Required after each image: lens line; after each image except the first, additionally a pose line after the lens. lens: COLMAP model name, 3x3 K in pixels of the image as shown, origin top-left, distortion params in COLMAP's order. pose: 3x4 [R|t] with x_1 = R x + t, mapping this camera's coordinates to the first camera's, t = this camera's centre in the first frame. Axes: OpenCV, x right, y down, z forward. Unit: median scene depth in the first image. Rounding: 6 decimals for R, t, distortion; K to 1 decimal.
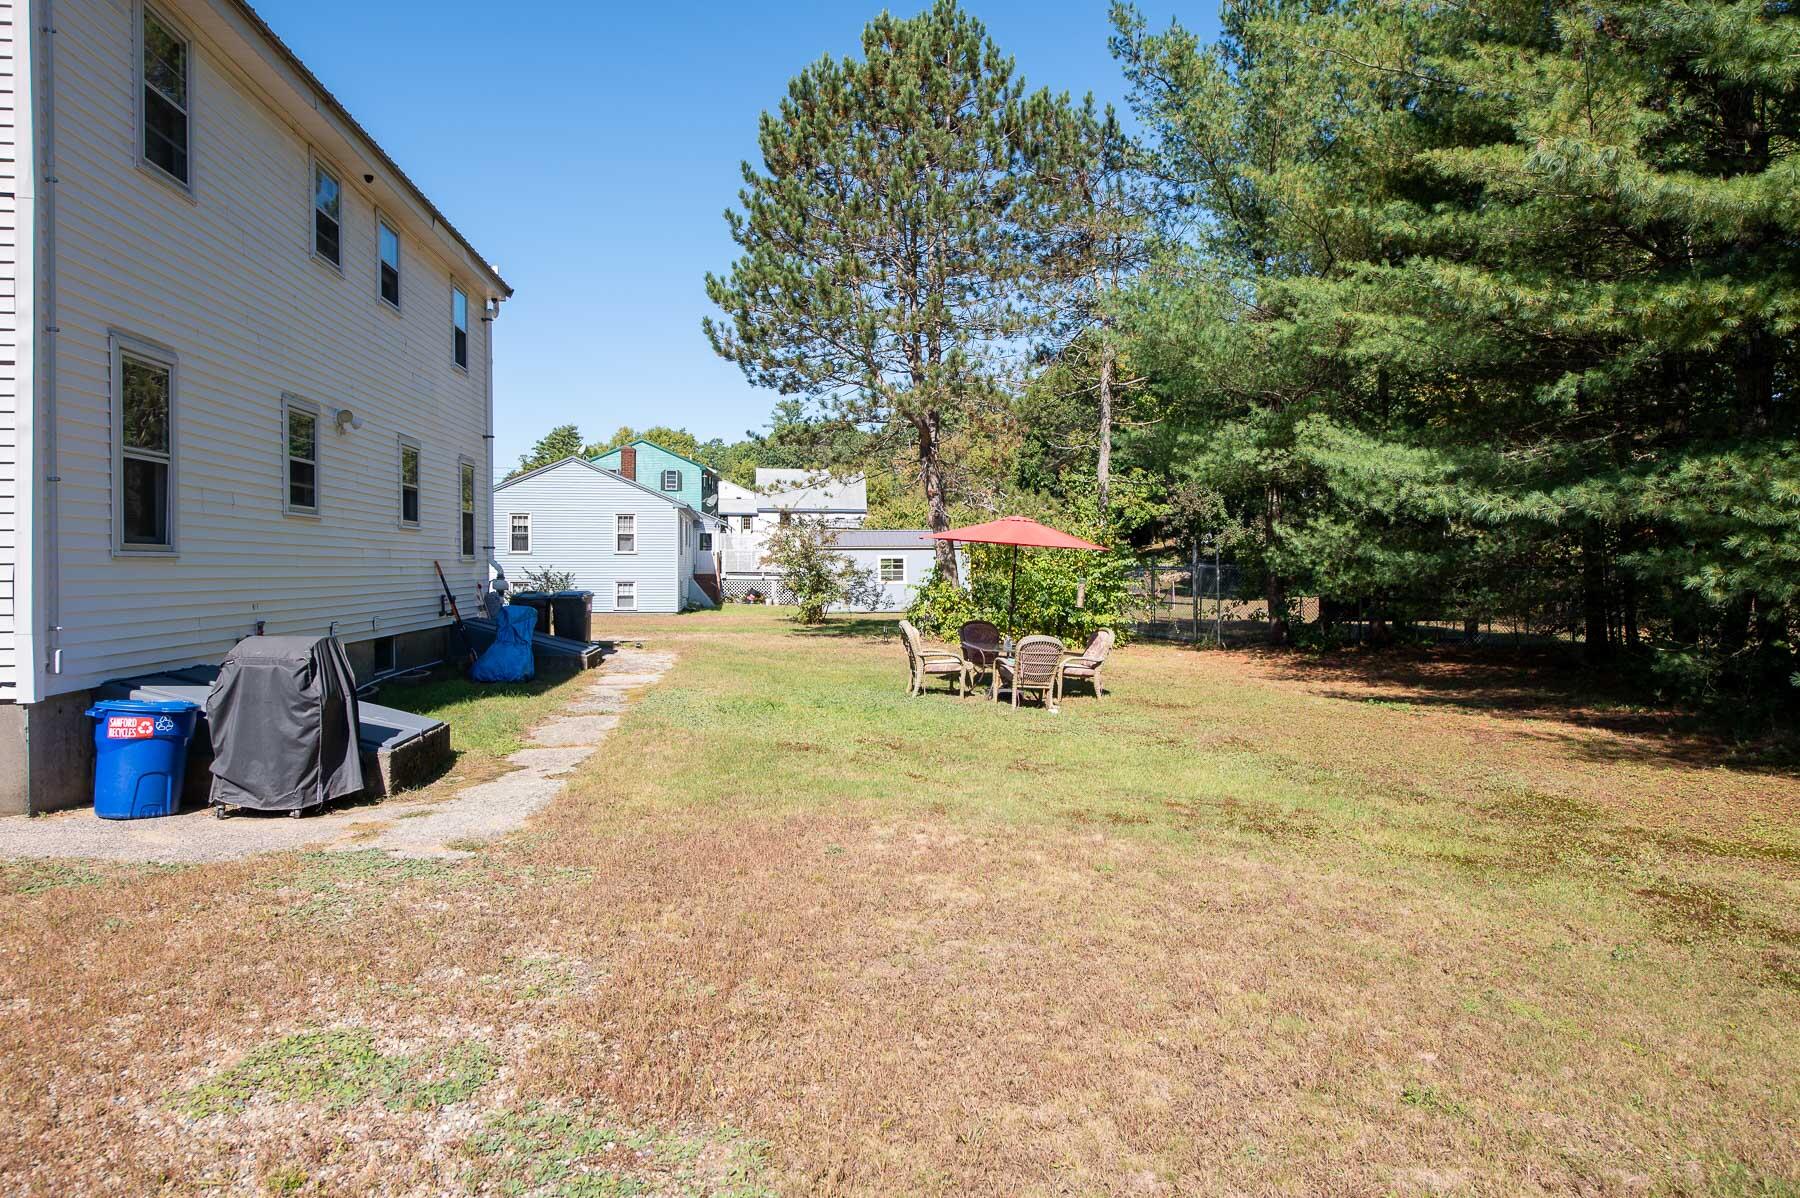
lens RADIAL K [[1103.6, 0, 901.0], [0, 1103.6, 554.6], [0, 0, 1]] dist [-0.033960, 0.000887]
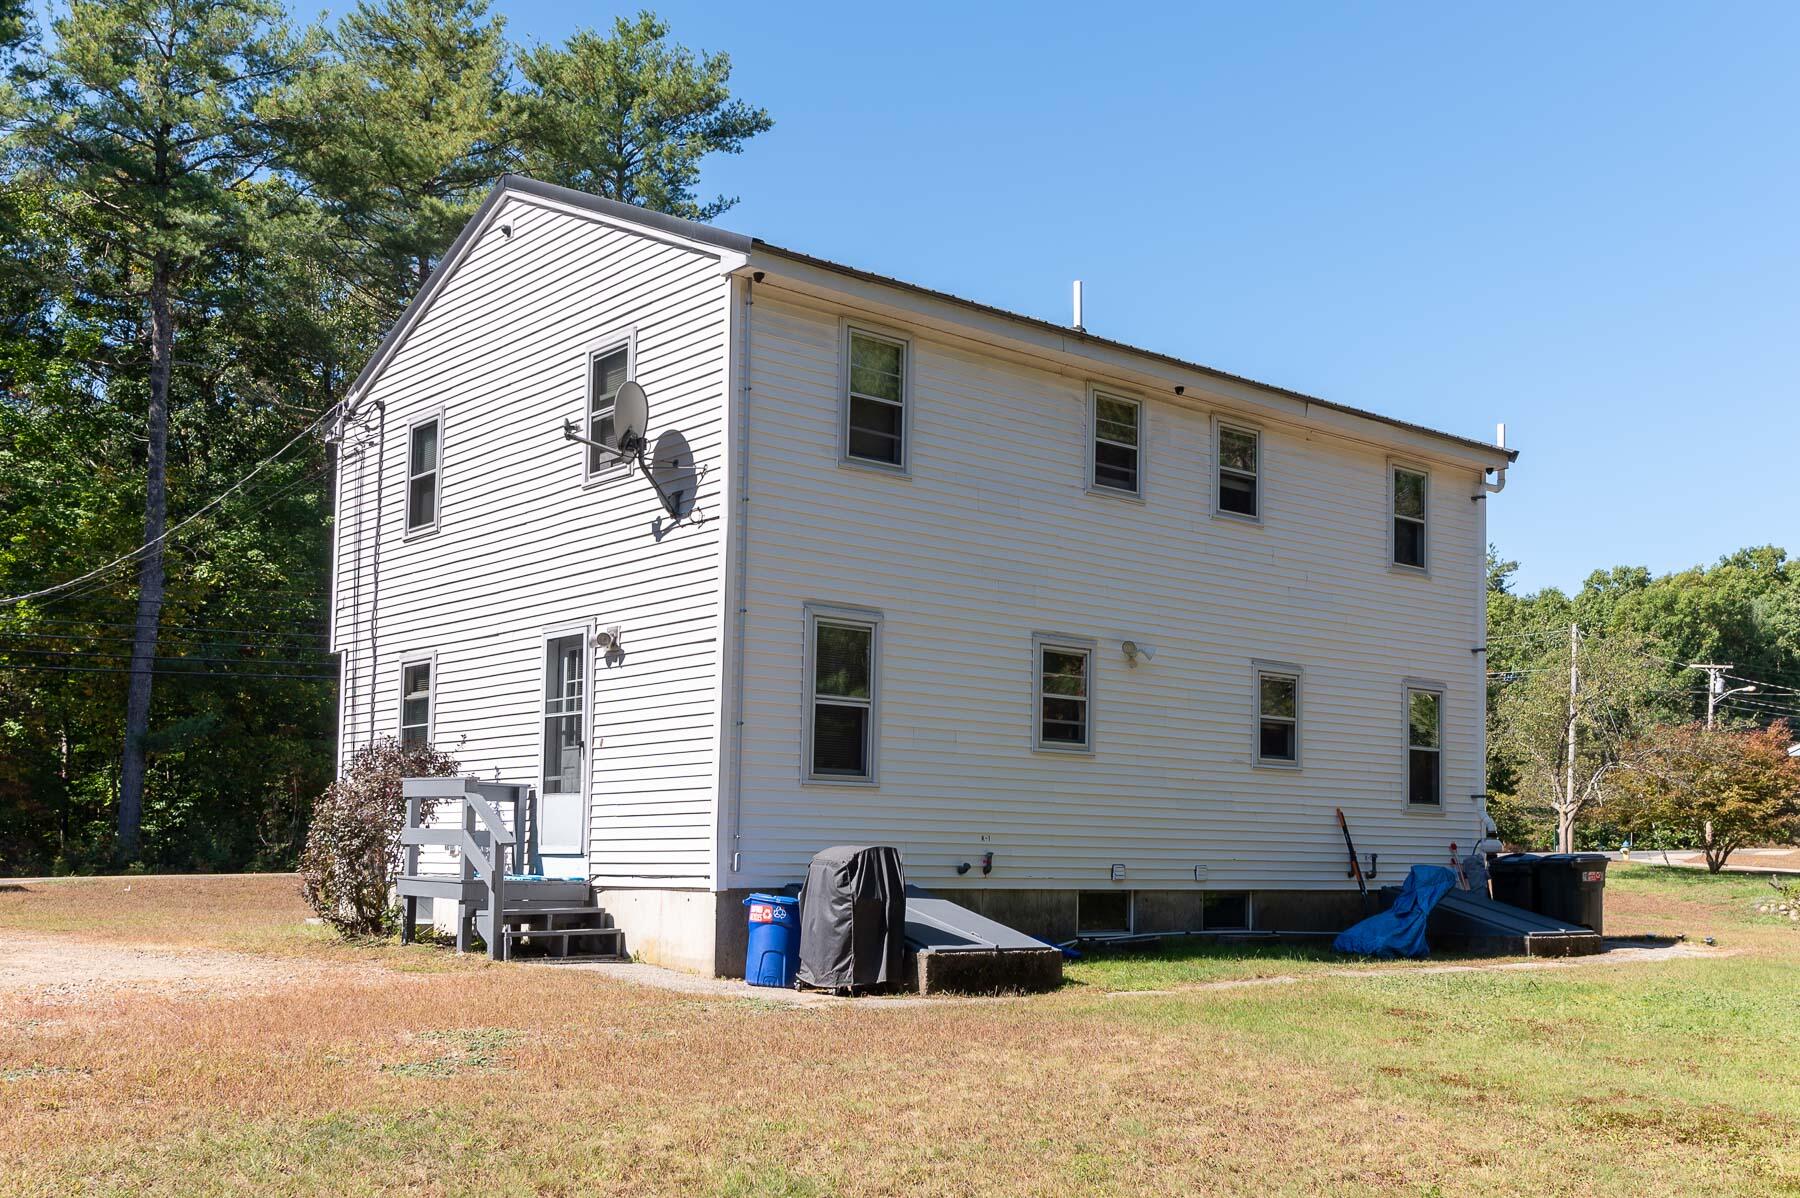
lens RADIAL K [[1829.3, 0, 900.4], [0, 1829.3, 616.9], [0, 0, 1]] dist [0.021951, 0.015554]
pose [[0.530713, -0.107556, -0.840700, 1.103894], [-0.003956, 0.991590, -0.129357, 0.081817], [0.847543, 0.071977, 0.525824, -0.018962]]
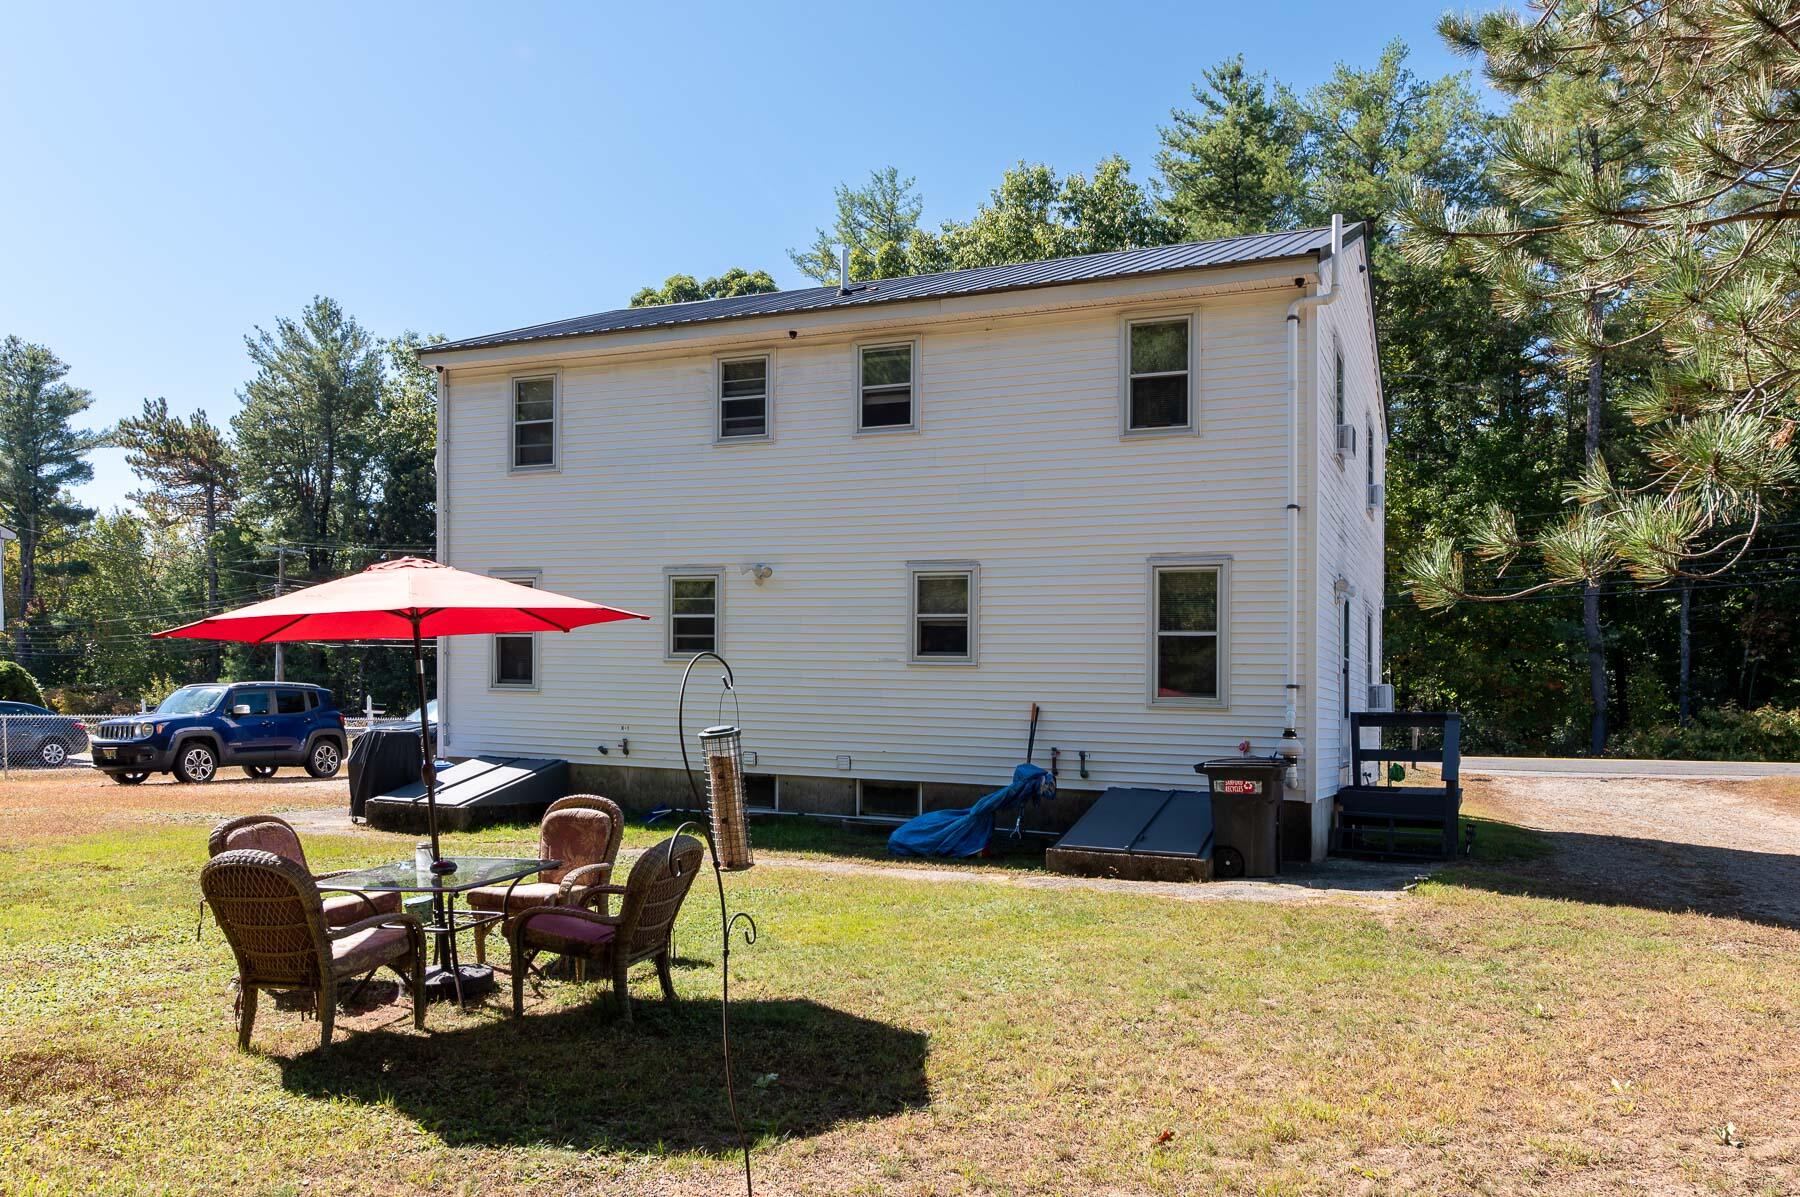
lens RADIAL K [[1156.2, 0, 900.4], [0, 1156.2, 701.4], [0, 0, 1]] dist [-0.000352, -0.000106]
pose [[-0.488234, -0.059763, -0.870664, 0.851532], [-0.033520, 0.998200, -0.049721, 0.089659], [0.872069, 0.004910, -0.489359, 1.491096]]
